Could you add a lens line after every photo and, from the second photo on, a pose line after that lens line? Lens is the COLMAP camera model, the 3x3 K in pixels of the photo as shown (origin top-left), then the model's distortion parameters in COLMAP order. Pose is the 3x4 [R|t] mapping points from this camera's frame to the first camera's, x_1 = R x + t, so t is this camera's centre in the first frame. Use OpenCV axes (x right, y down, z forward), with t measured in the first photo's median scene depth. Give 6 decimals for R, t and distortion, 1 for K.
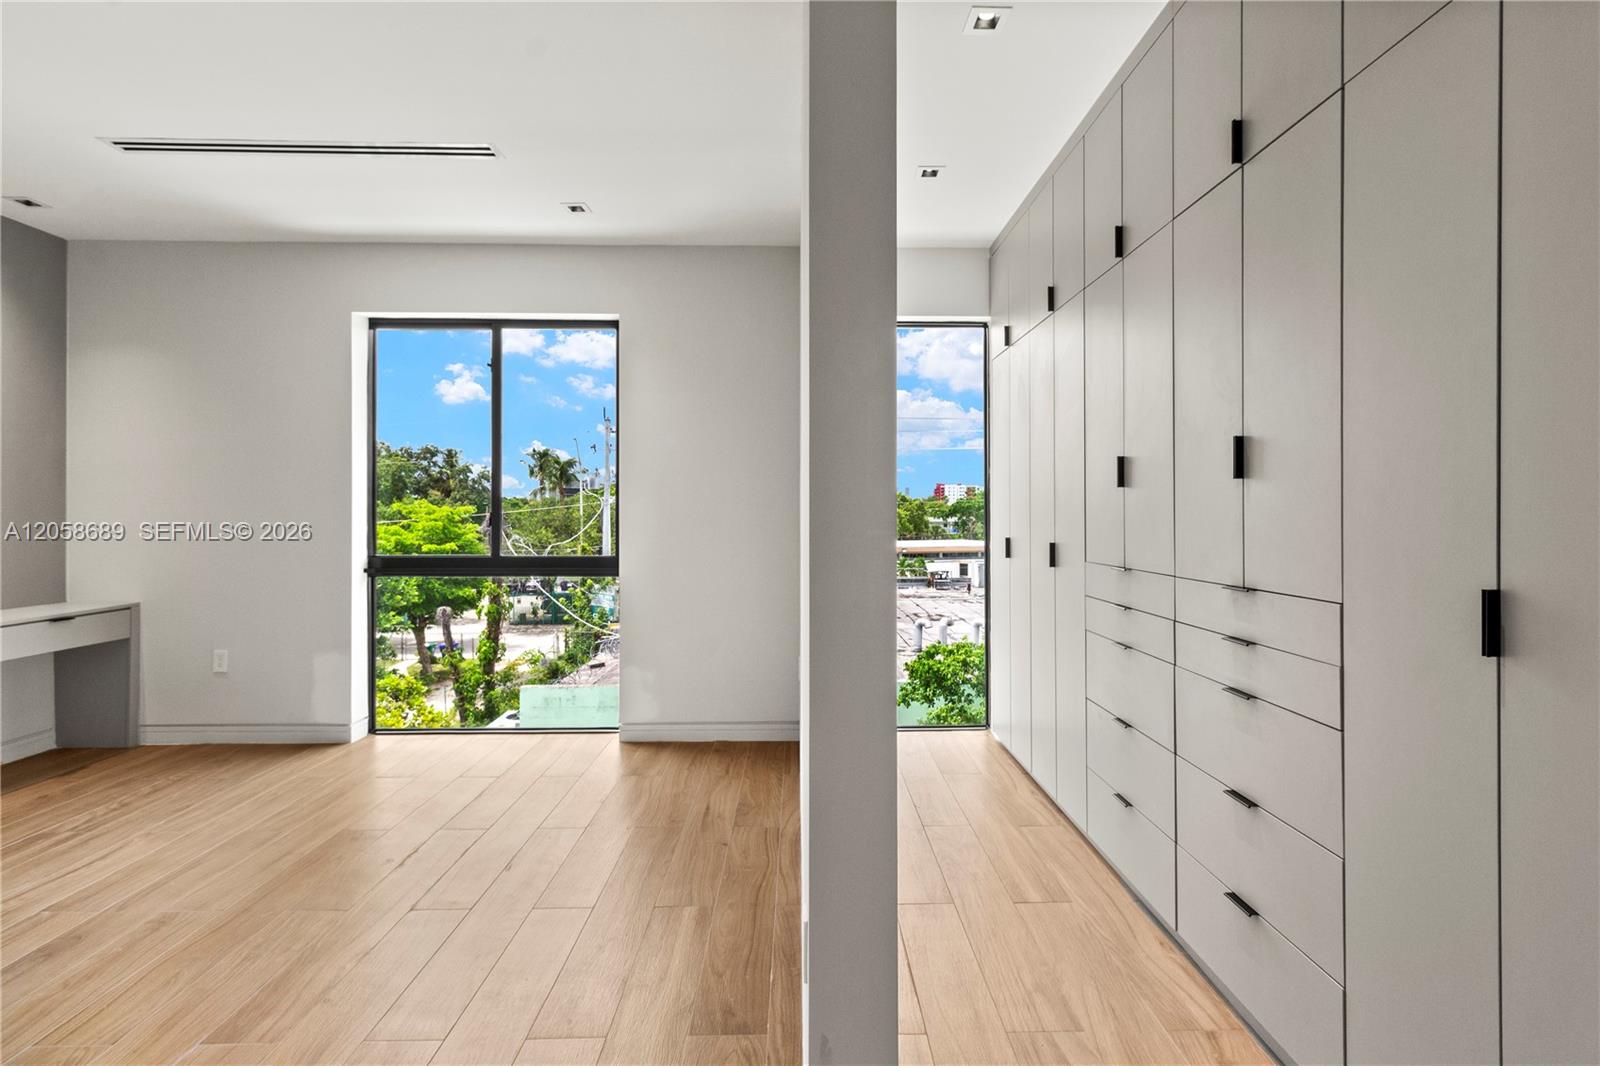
lens RADIAL K [[742.8, 0, 805.9], [0, 742.8, 520.6], [0, 0, 1]] dist [0.004478, 0.000074]
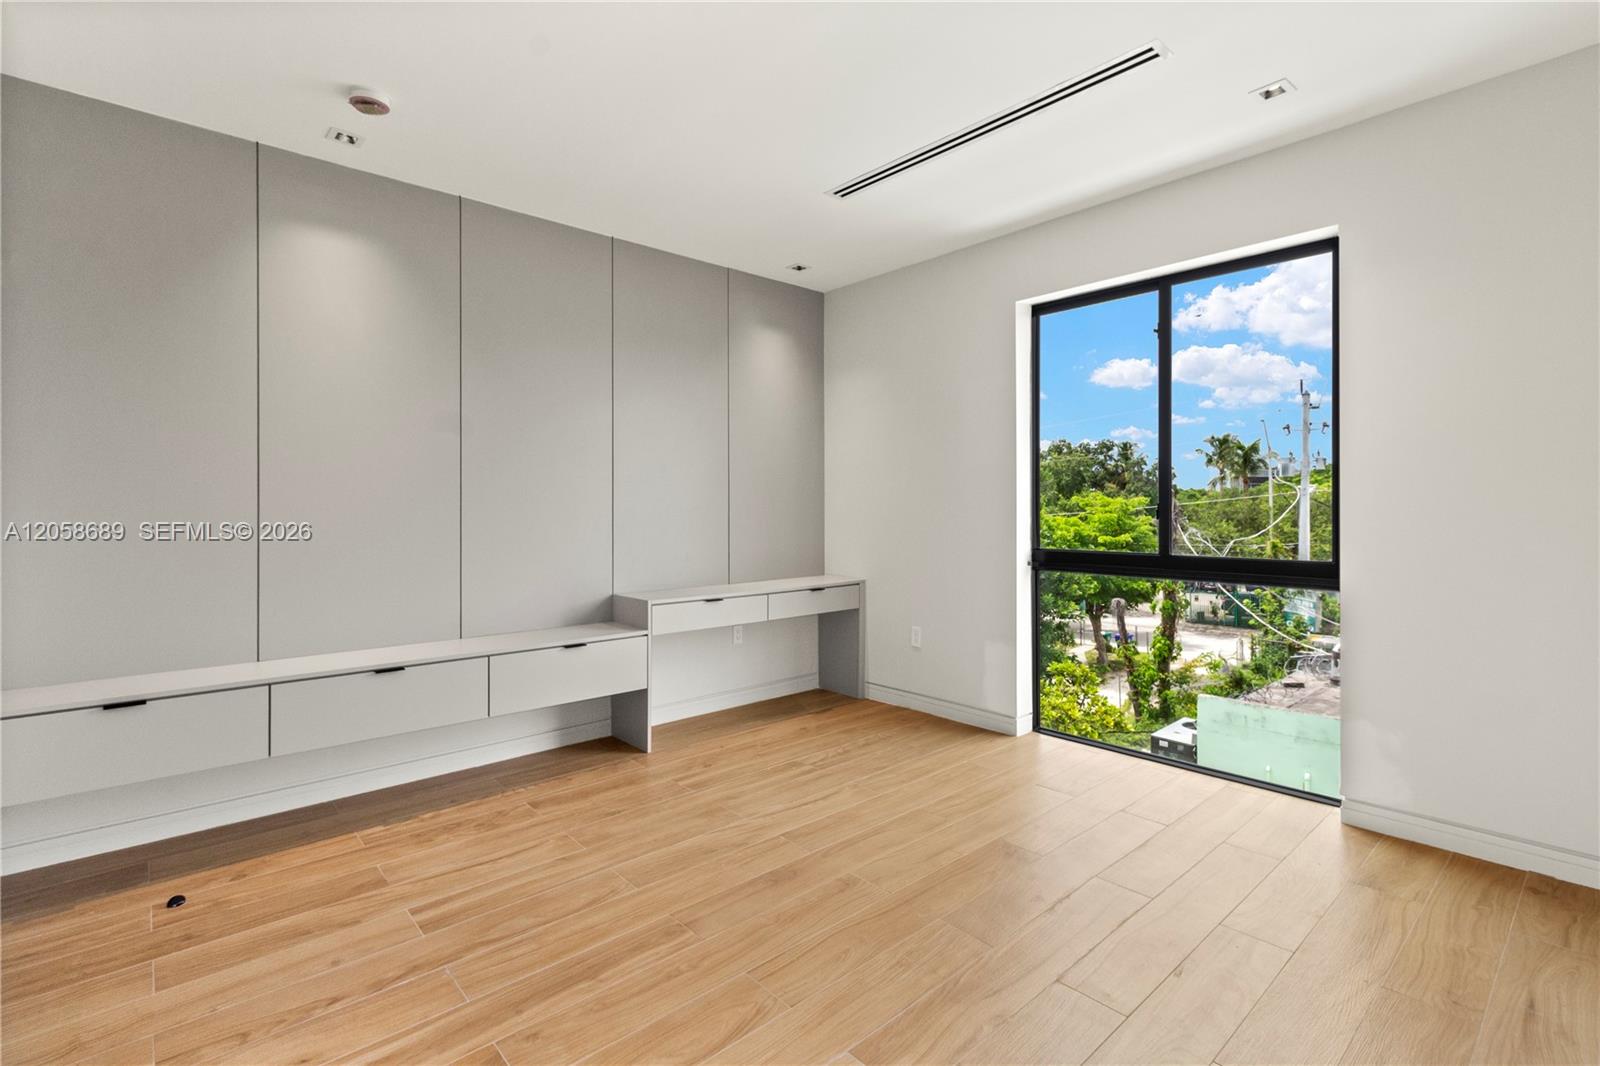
lens RADIAL K [[742.8, 0, 815.4], [0, 742.8, 501.7], [0, 0, 1]] dist [0.004478, 0.000074]
pose [[0.666240, -0.007919, -0.745695, -0.051882], [-0.003118, 0.999905, -0.013405, -0.000206], [0.745731, 0.011256, 0.666152, 0.144545]]
